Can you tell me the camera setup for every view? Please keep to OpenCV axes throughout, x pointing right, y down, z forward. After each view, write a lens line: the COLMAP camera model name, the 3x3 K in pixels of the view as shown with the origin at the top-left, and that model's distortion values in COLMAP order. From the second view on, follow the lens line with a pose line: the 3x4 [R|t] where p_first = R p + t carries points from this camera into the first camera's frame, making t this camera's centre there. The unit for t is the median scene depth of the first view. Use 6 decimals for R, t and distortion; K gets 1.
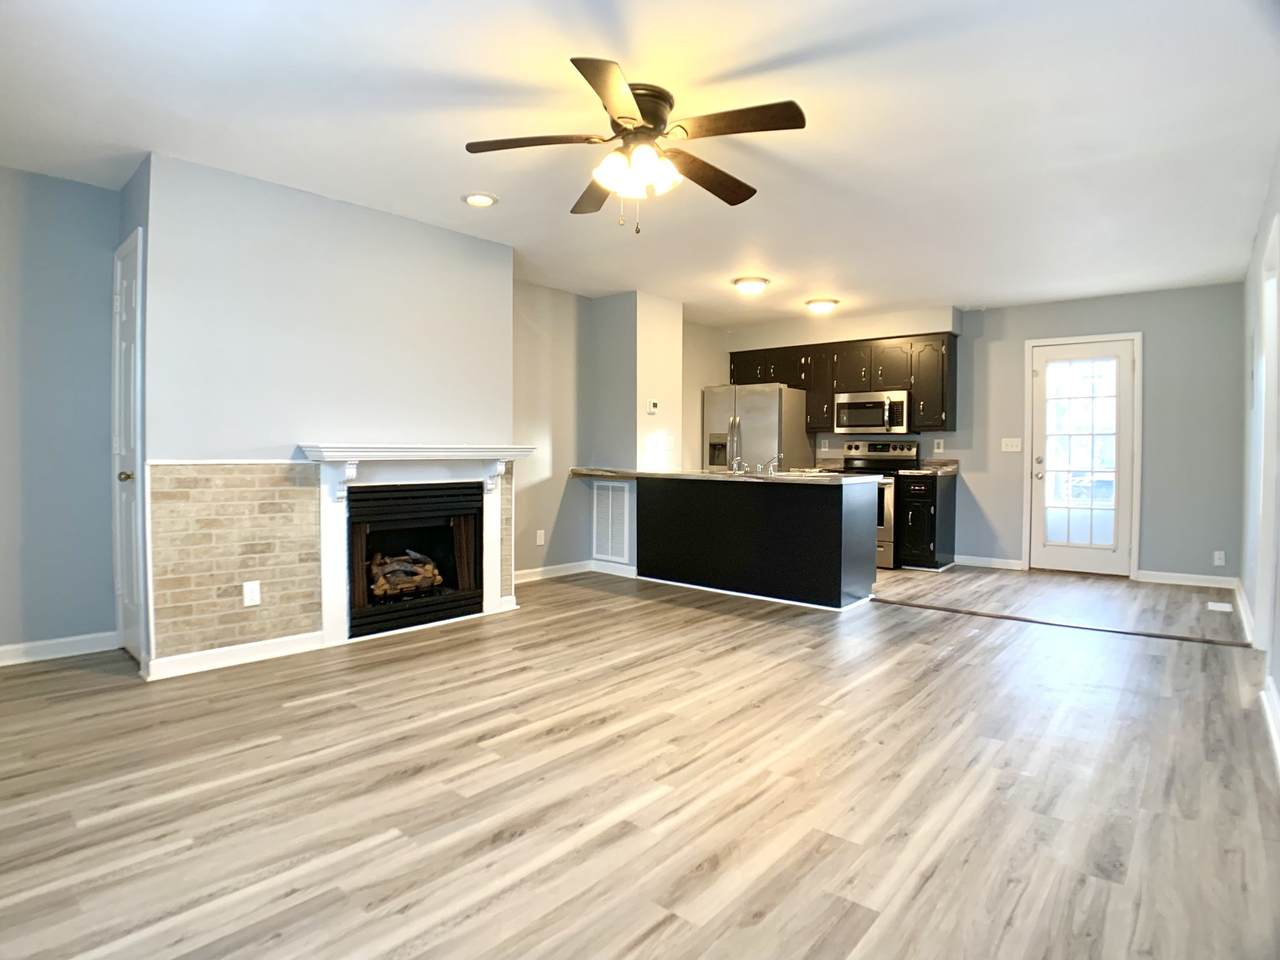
lens RADIAL K [[686.3, 0, 642.7], [0, 686.3, 464.6], [0, 0, 1]] dist [-0.078290, 0.012489]
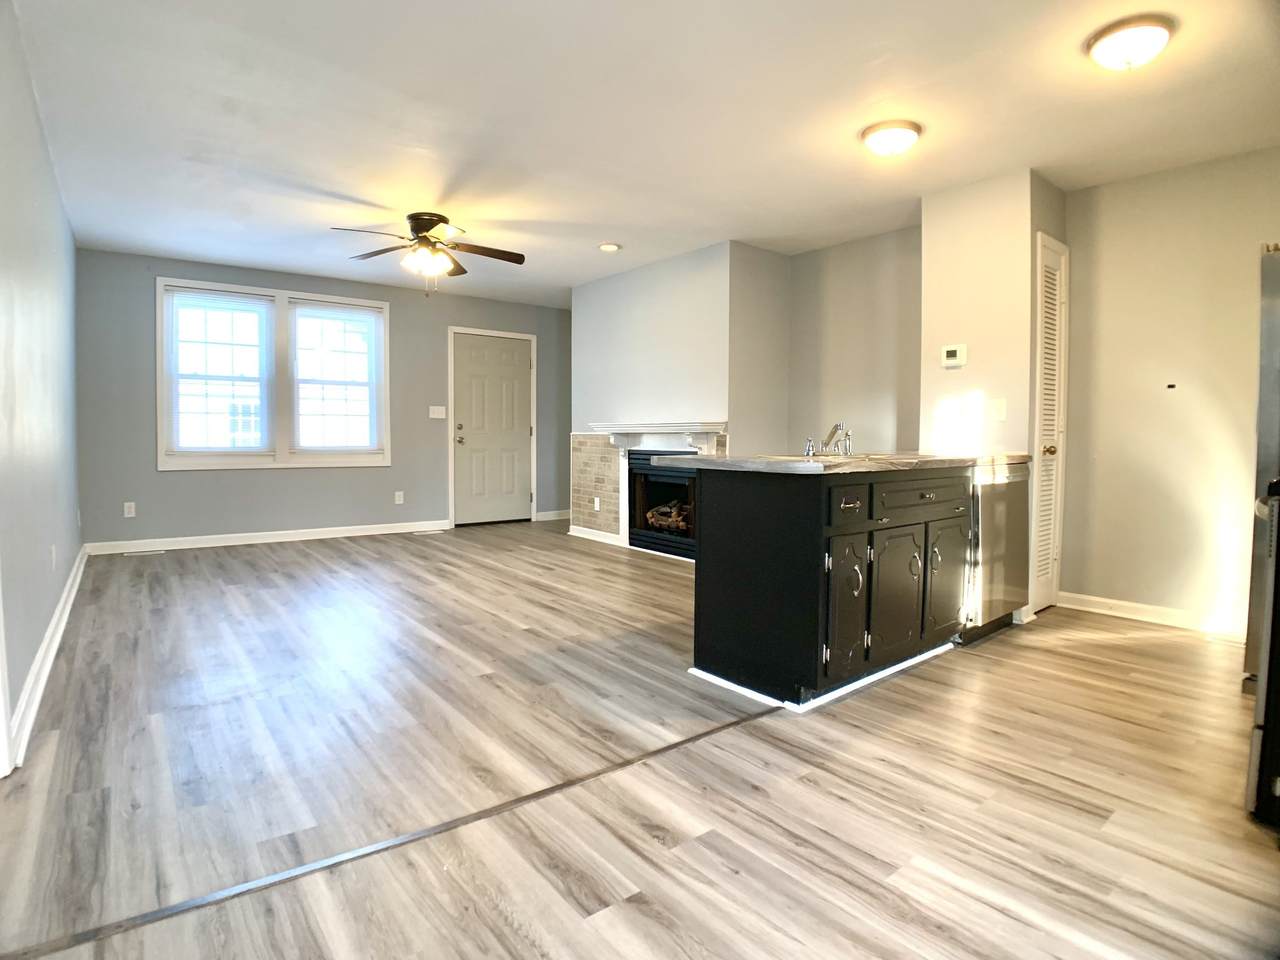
lens RADIAL K [[669.8, 0, 657.5], [0, 669.8, 477.6], [0, 0, 1]] dist [-0.124925, 0.037315]
pose [[-0.161010, 0.050606, -0.985655, 1.241316], [-0.028760, 0.998020, 0.055939, 0.009931], [0.986534, 0.037354, -0.159236, 1.480873]]
